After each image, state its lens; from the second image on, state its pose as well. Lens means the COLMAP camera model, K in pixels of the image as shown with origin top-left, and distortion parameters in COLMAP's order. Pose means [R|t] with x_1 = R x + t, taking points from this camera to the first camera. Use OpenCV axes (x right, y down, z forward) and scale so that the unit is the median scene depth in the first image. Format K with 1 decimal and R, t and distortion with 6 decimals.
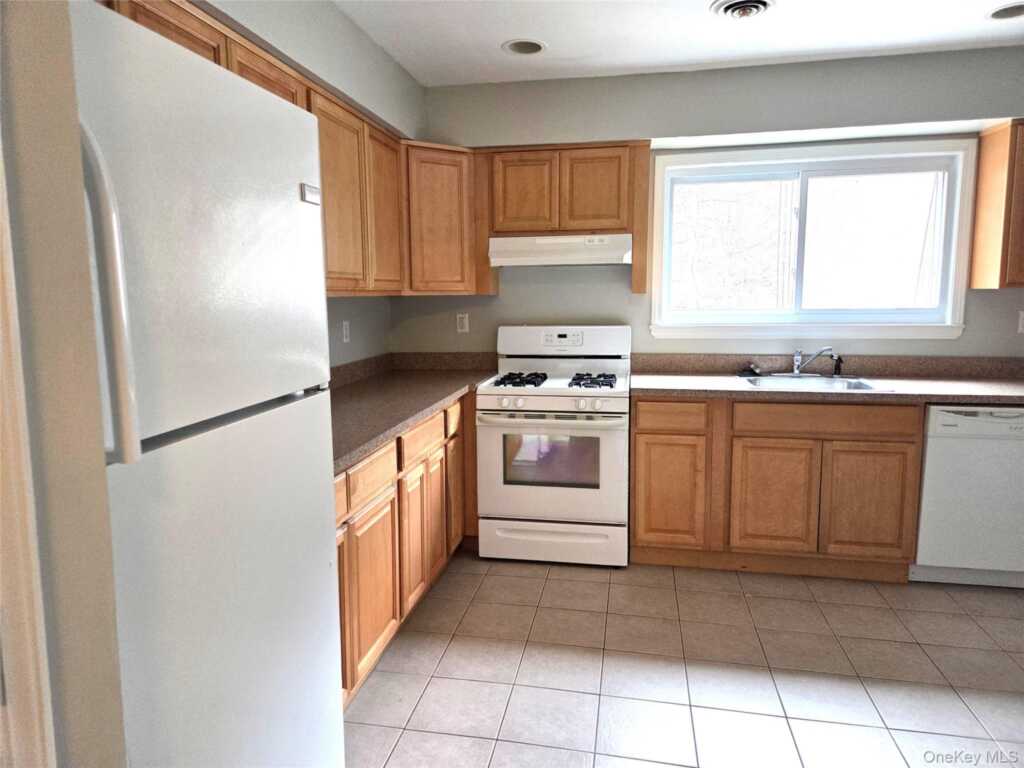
lens RADIAL K [[658.5, 0, 499.1], [0, 658.5, 374.6], [0, 0, 1]] dist [0.003394, -0.001518]
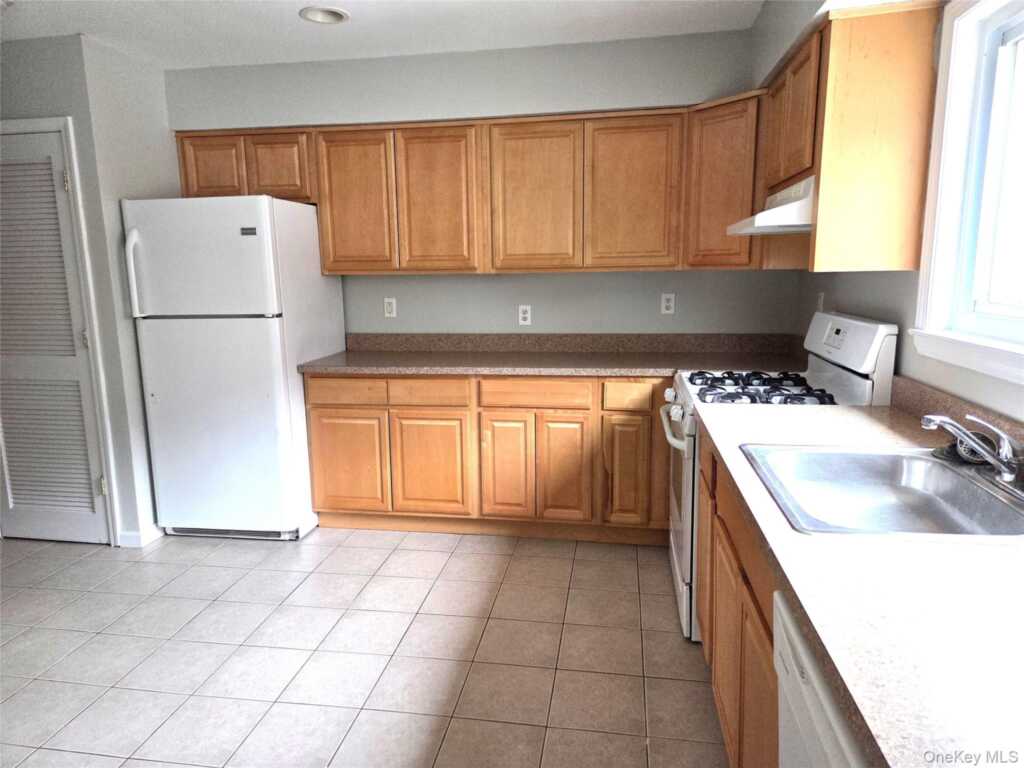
lens RADIAL K [[665.8, 0, 509.7], [0, 665.8, 380.9], [0, 0, 1]] dist [0.017836, -0.000628]
pose [[0.036679, 0.172469, -0.984332, 0.865387], [-0.103802, 0.980324, 0.167899, -0.100161], [0.993921, 0.096017, 0.053860, 0.717313]]
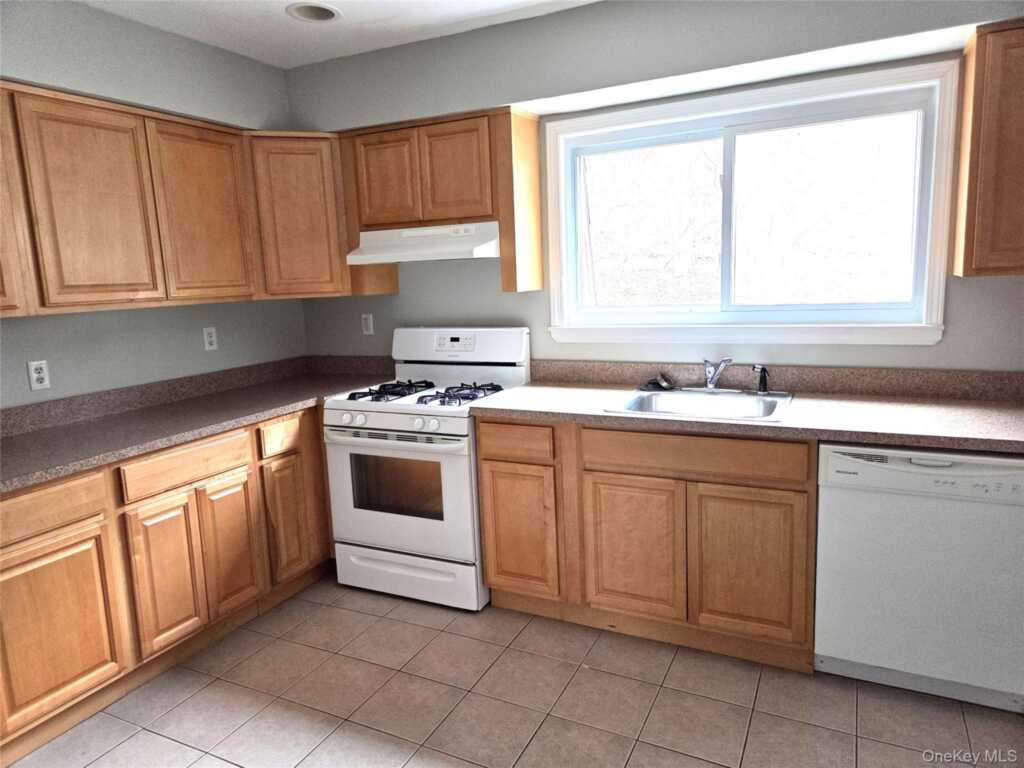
lens RADIAL K [[665.8, 0, 509.7], [0, 665.8, 380.9], [0, 0, 1]] dist [0.017836, -0.000628]
pose [[0.967059, 0.011681, -0.254285, 0.445502], [0.000069, 0.998935, 0.046150, -0.050155], [0.254554, -0.044647, 0.966027, 0.174885]]
